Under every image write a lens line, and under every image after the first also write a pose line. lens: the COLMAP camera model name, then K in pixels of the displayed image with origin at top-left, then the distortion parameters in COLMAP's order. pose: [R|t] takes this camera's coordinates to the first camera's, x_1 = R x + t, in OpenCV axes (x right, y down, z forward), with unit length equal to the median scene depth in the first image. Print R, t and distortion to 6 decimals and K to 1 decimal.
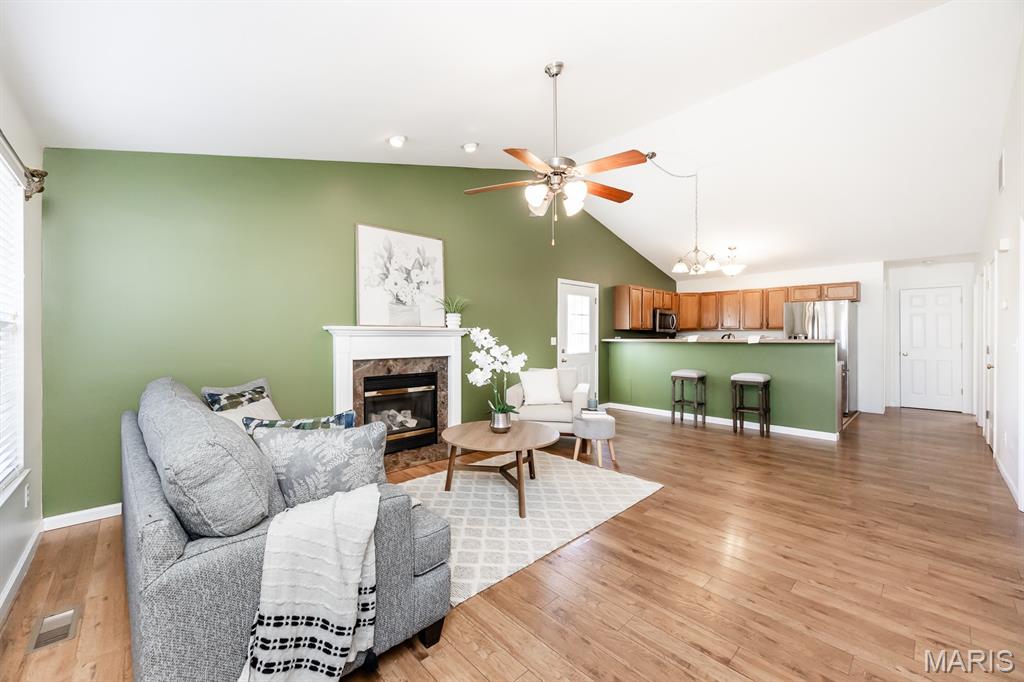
lens RADIAL K [[394.3, 0, 515.4], [0, 394.3, 339.3], [0, 0, 1]] dist [0.000711, -0.000152]
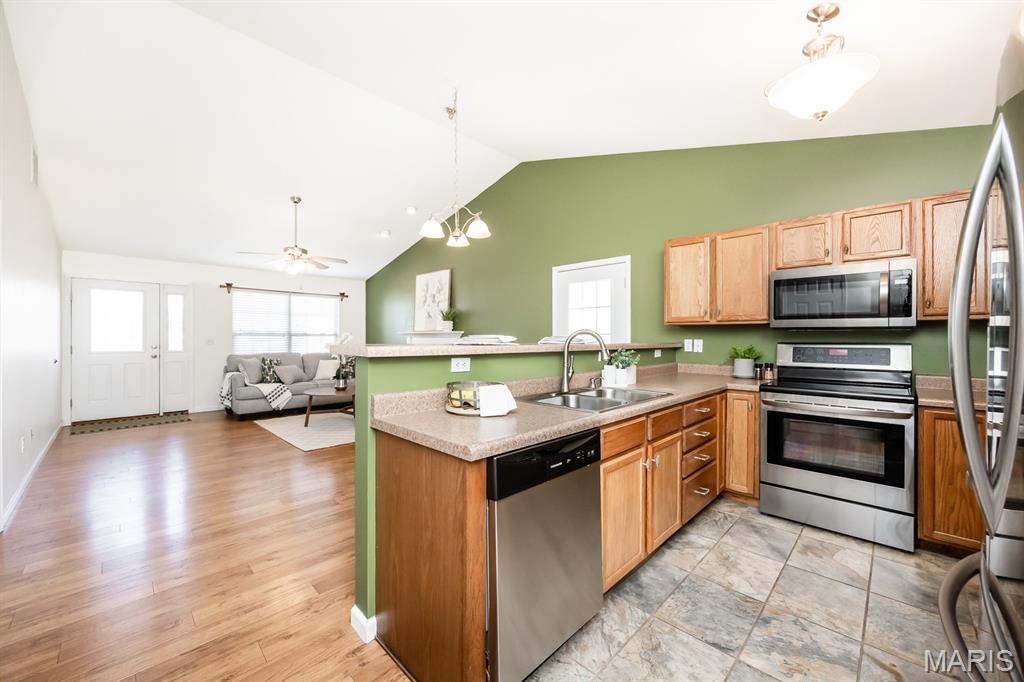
lens RADIAL K [[394.3, 0, 515.4], [0, 394.3, 339.3], [0, 0, 1]] dist [0.000711, -0.000152]
pose [[0.036333, 0.005089, -0.999327, 1.356397], [-0.011228, 0.999926, 0.004684, -0.011233], [0.999277, 0.011050, 0.036387, 1.309382]]
